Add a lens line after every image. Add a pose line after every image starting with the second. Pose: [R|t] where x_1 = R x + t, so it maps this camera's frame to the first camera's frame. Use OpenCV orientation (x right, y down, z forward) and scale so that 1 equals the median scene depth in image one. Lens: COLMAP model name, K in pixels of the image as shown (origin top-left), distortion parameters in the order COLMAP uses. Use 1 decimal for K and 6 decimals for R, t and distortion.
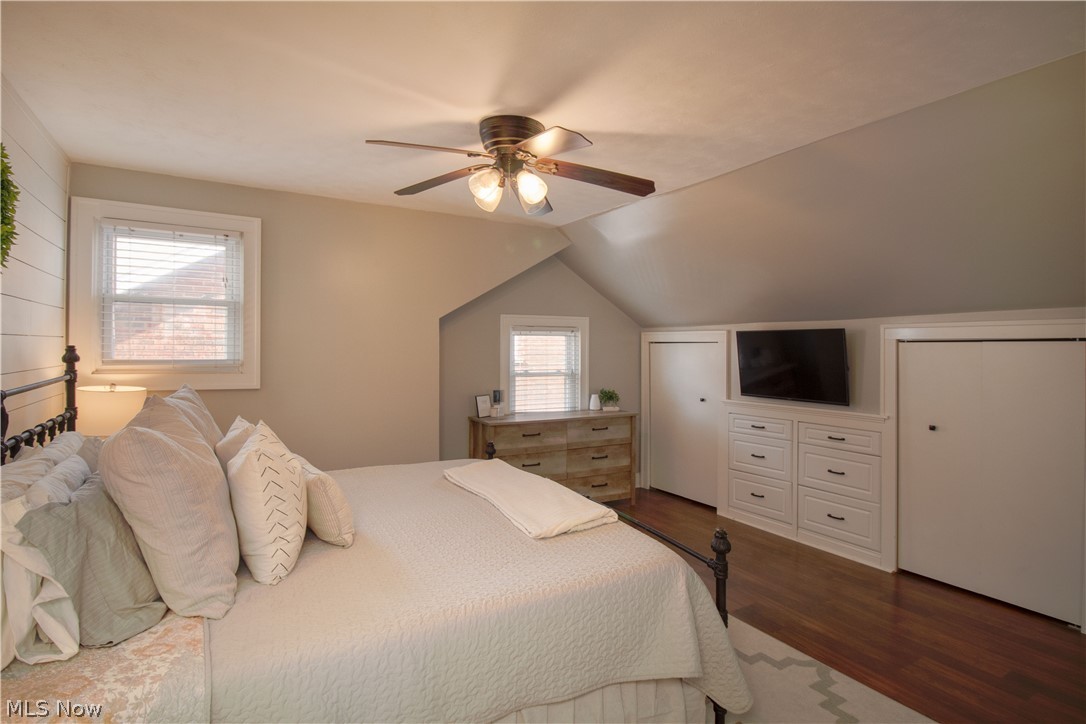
lens RADIAL K [[576.1, 0, 543.7], [0, 576.1, 345.7], [0, 0, 1]] dist [0.008773, -0.017969]
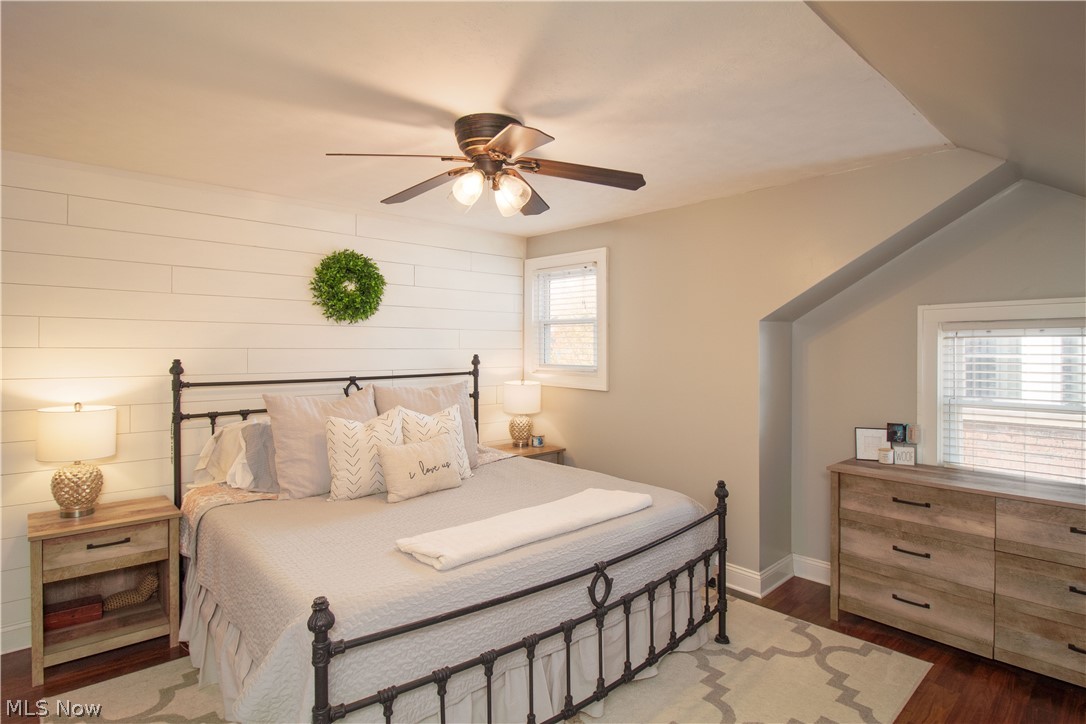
lens RADIAL K [[576.1, 0, 543.7], [0, 576.1, 345.7], [0, 0, 1]] dist [0.008773, -0.017969]
pose [[0.197119, -0.012246, -0.980303, 0.505997], [0.001482, 0.999925, -0.012193, -0.003303], [0.980379, 0.000951, 0.197122, 0.508642]]
